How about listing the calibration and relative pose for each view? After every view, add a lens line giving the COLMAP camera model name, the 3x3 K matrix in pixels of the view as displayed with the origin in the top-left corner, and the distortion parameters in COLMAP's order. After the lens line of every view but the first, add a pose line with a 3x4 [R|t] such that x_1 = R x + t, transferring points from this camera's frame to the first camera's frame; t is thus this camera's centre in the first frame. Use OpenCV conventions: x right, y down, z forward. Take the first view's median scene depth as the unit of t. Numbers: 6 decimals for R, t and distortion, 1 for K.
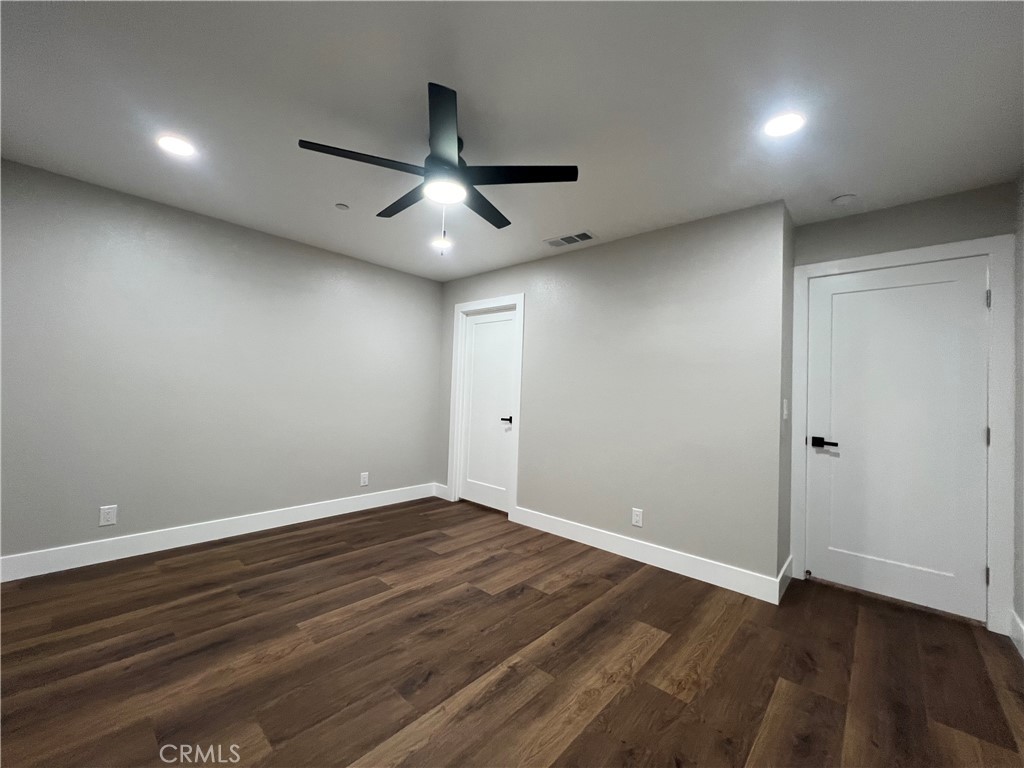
lens RADIAL K [[408.8, 0, 509.0], [0, 408.8, 382.6], [0, 0, 1]] dist [-0.001964, 0.000245]
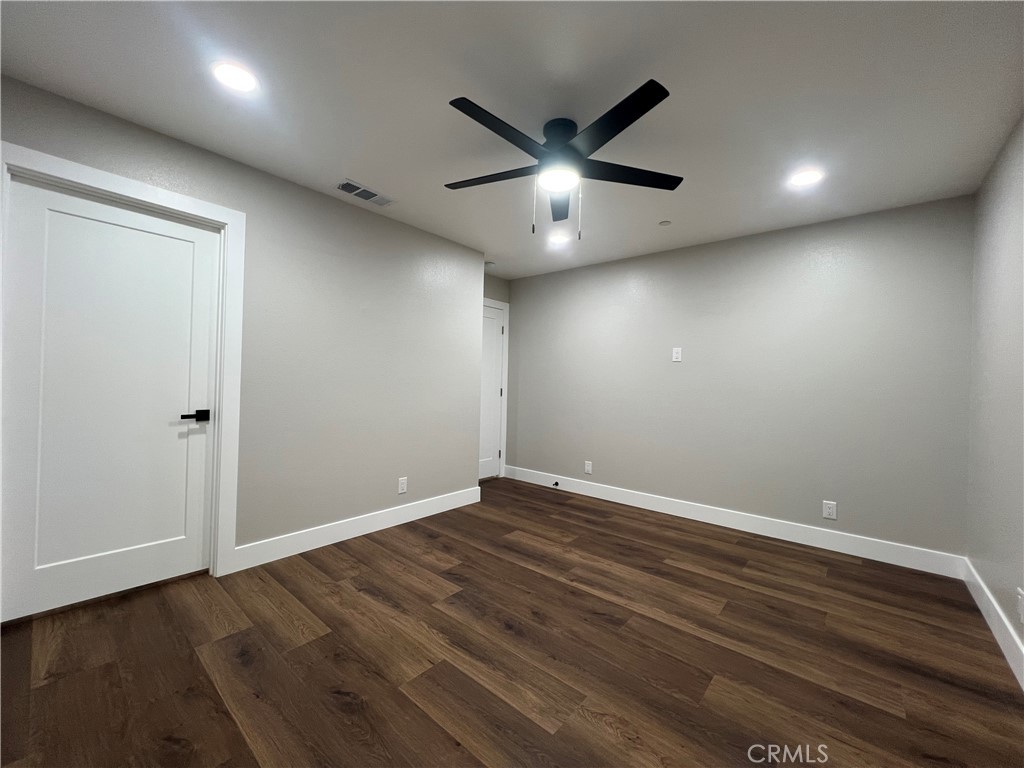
lens RADIAL K [[408.8, 0, 509.0], [0, 408.8, 382.6], [0, 0, 1]] dist [-0.001964, 0.000245]
pose [[-0.024682, -0.036453, 0.999031, -1.028242], [-0.052836, 0.997986, 0.035109, -0.001434], [-0.998298, -0.051918, -0.026559, 0.988549]]
